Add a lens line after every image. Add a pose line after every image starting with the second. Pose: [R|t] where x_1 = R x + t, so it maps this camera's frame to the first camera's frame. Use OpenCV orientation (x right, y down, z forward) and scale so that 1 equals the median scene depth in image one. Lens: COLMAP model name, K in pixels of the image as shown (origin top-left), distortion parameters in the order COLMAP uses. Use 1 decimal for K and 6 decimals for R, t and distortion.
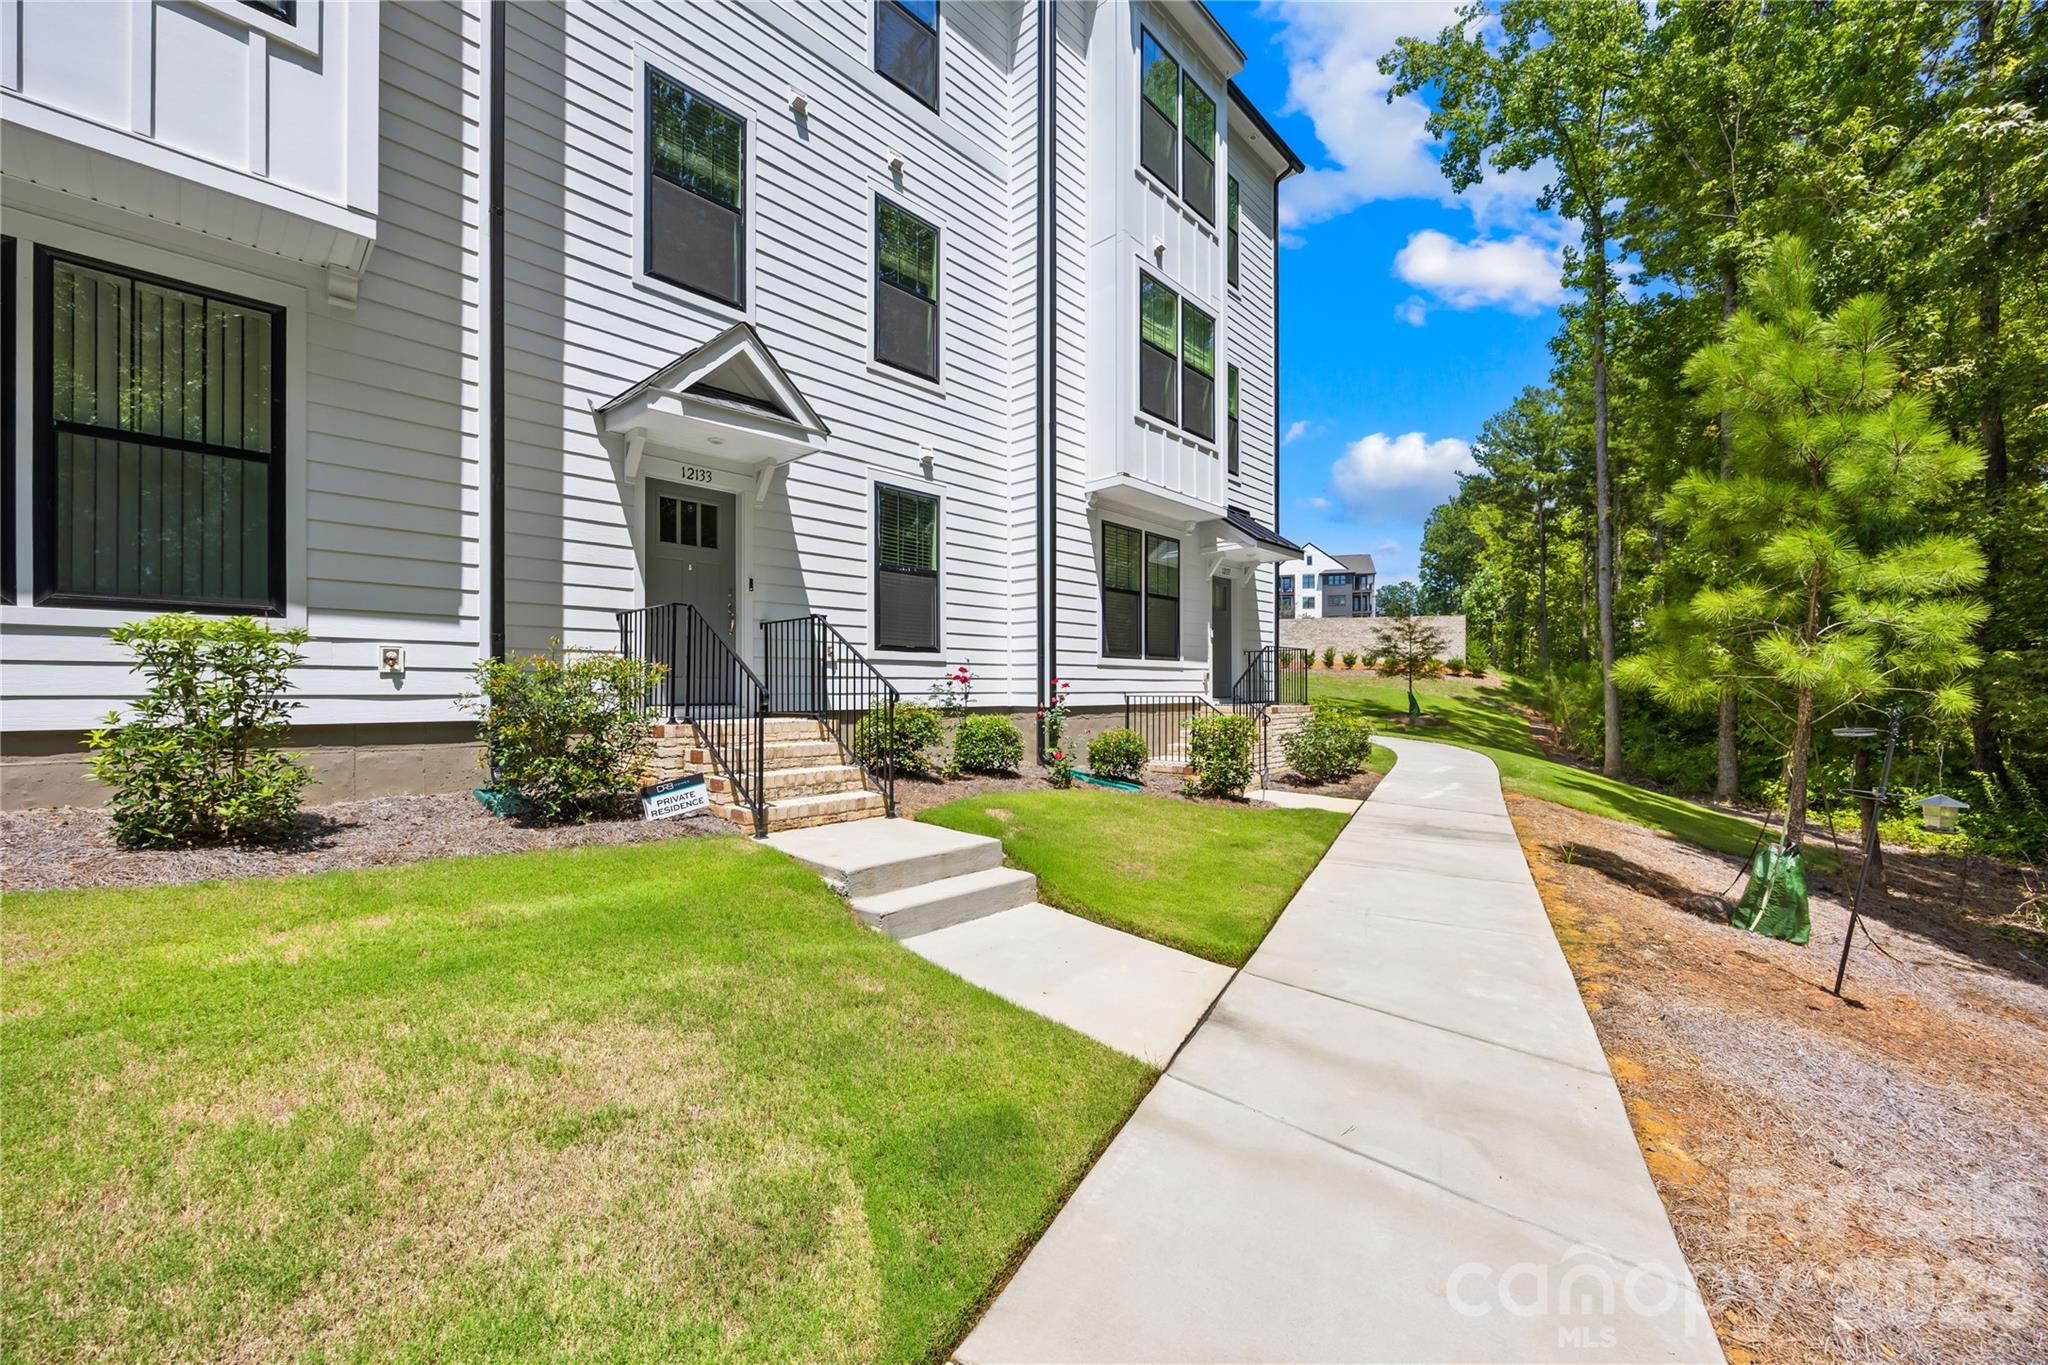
lens RADIAL K [[789.4, 0, 1050.2], [0, 789.4, 677.0], [0, 0, 1]] dist [-0.000011, 0.000150]
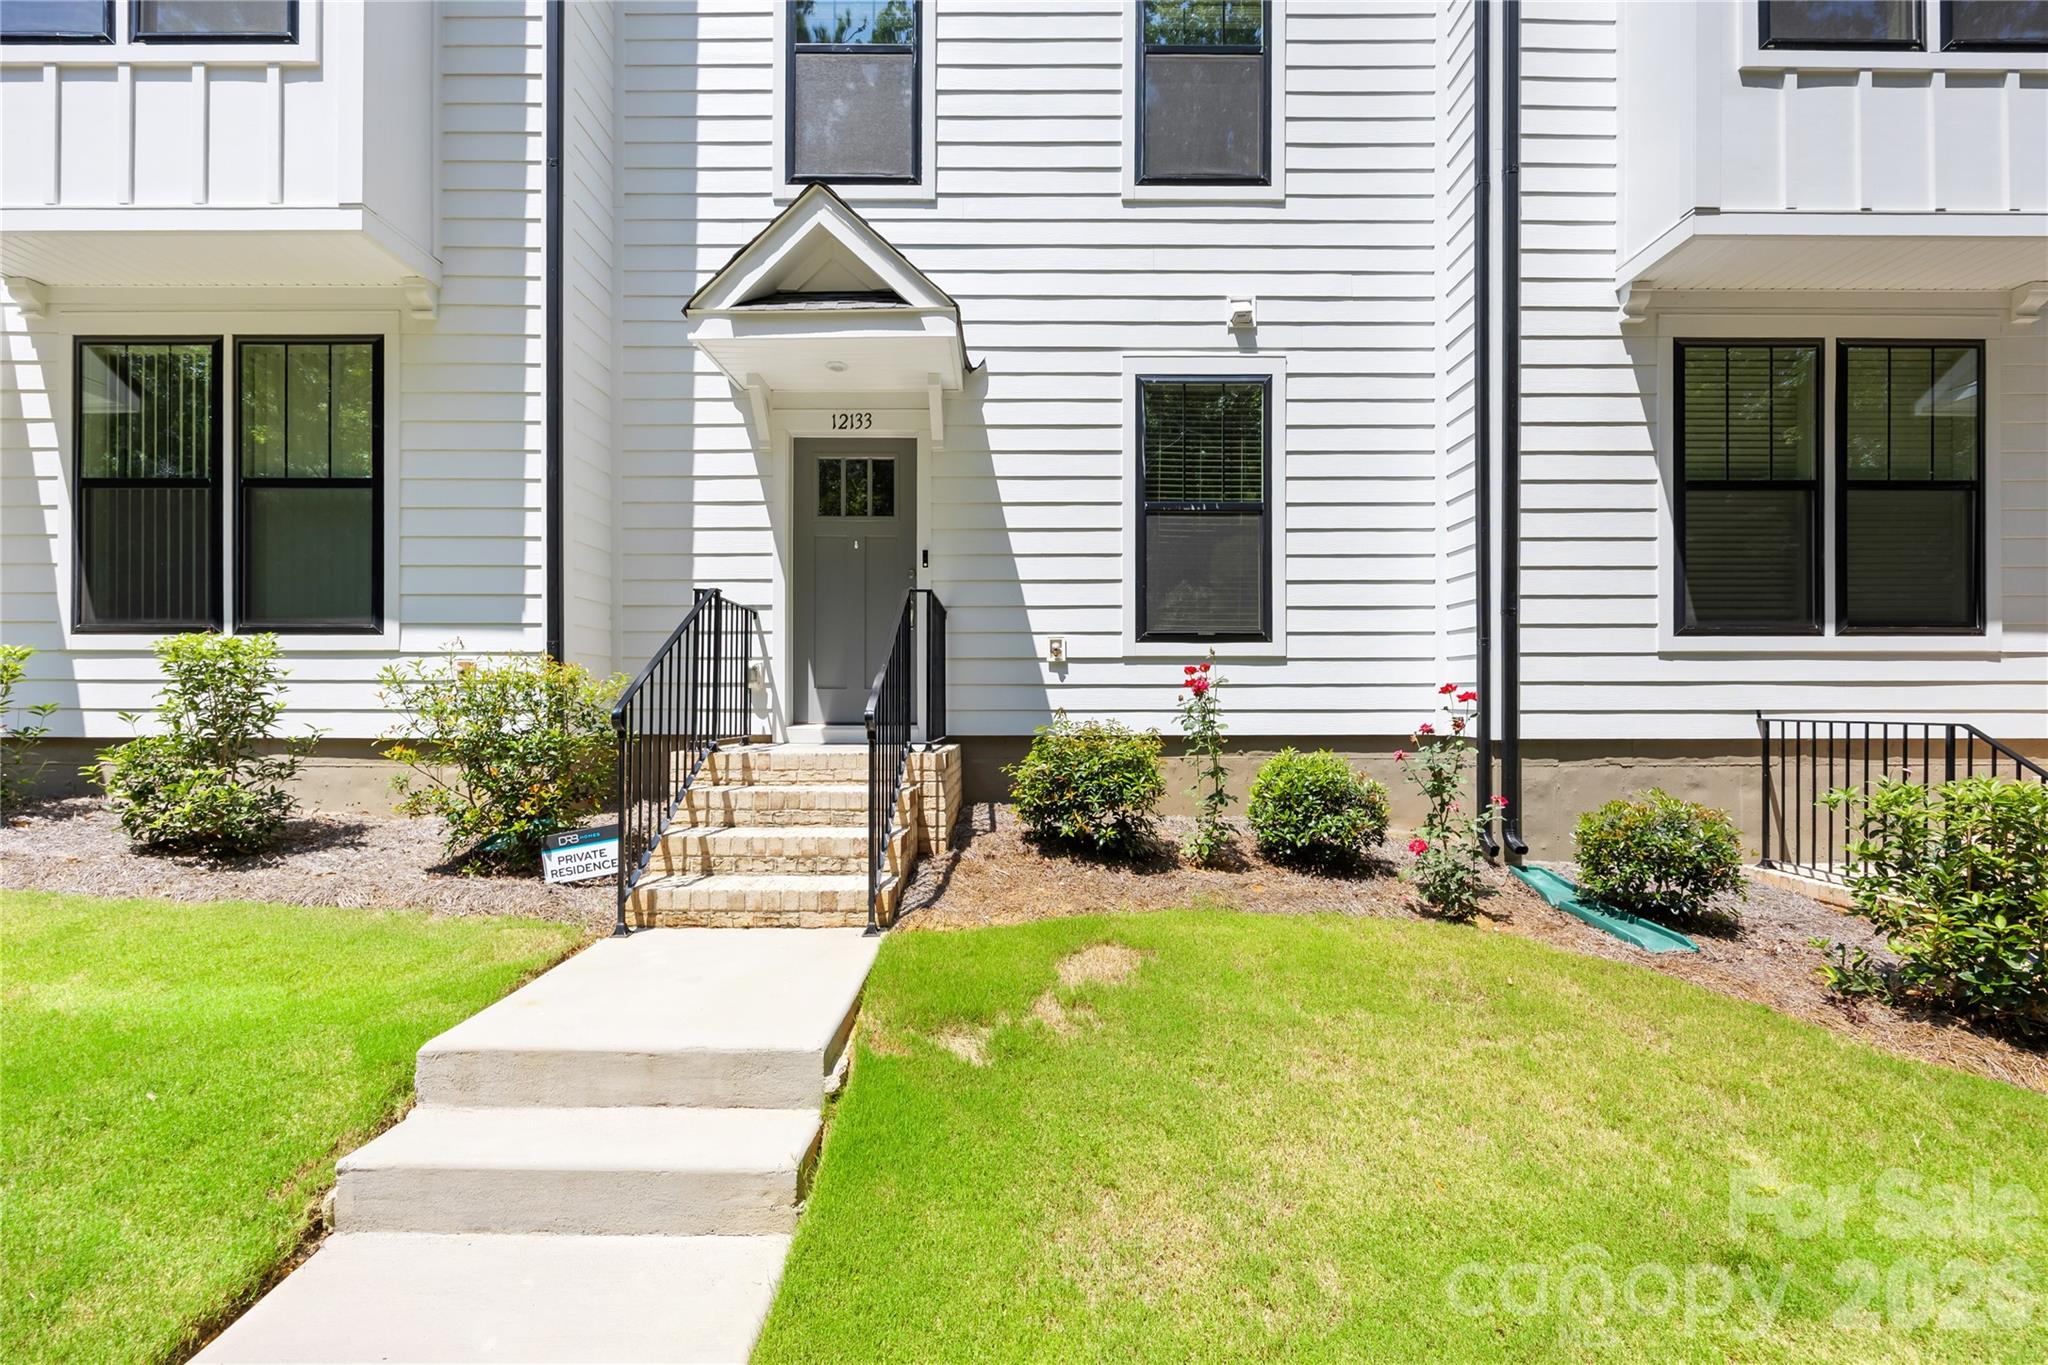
lens RADIAL K [[851.0, 0, 1064.1], [0, 851.0, 693.2], [0, 0, 1]] dist [-0.001803, 0.000356]
pose [[0.667435, -0.004502, -0.744654, 0.241269], [0.011045, 0.999932, 0.003854, 0.003629], [0.744586, -0.010797, 0.667439, 0.488128]]
